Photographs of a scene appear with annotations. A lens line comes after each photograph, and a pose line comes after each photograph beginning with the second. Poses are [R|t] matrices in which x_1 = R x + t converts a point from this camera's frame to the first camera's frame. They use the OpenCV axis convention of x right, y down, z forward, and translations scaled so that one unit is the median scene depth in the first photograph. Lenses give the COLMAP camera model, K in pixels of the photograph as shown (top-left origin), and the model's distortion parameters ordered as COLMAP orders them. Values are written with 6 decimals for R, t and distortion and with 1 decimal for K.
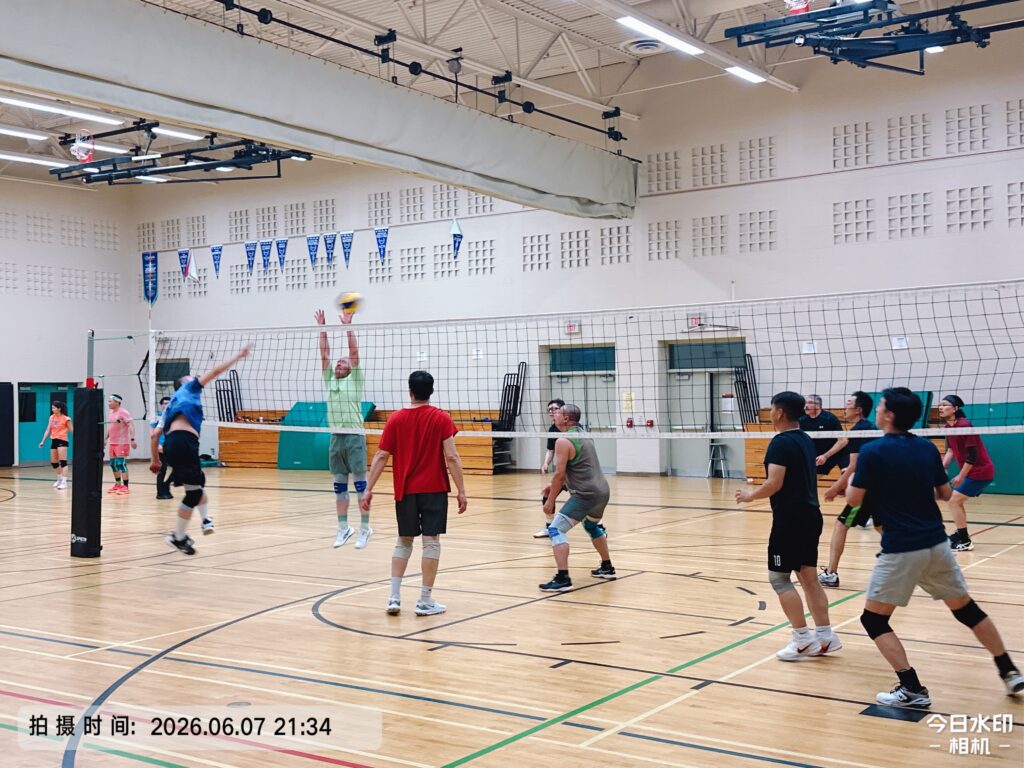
lens RADIAL K [[1342.8, 0, 554.0], [0, 1342.8, 412.5], [0, 0, 1]] dist [0.171110, 0.000000]
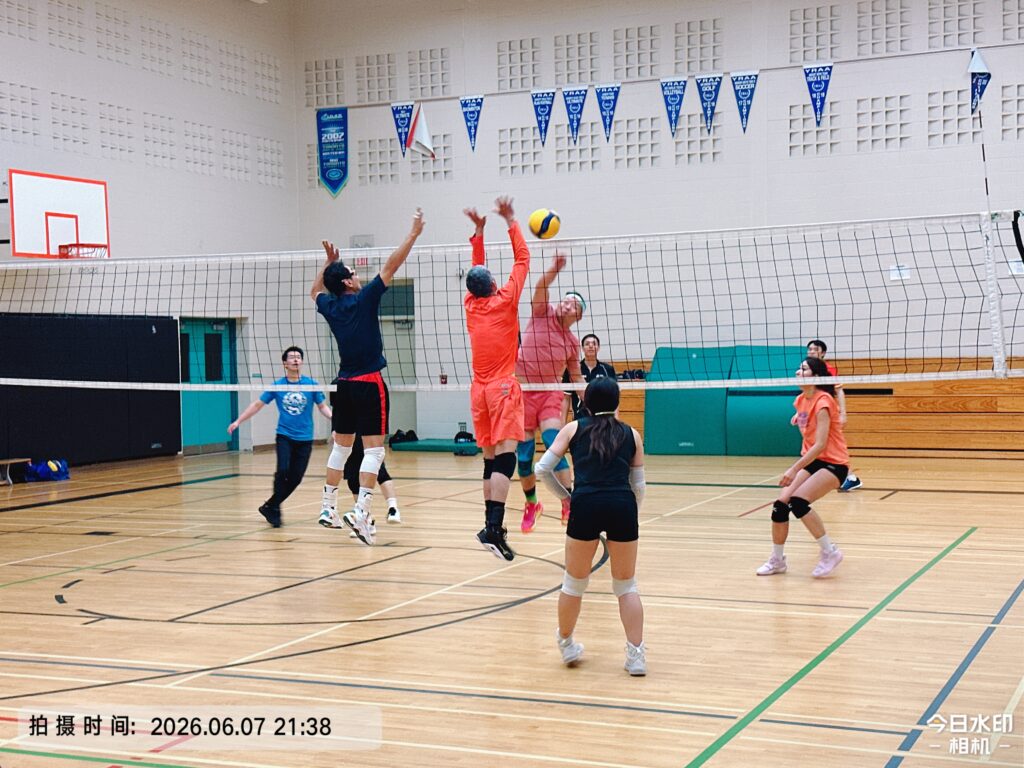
lens RADIAL K [[1541.3, 0, 506.5], [0, 1541.3, 386.8], [0, 0, 1]] dist [0.174476, 0.000000]
pose [[0.972682, -0.010439, 0.231909, -0.402133], [0.007756, 0.999892, 0.012477, 0.001289], [-0.232014, -0.010338, 0.972657, 0.305994]]
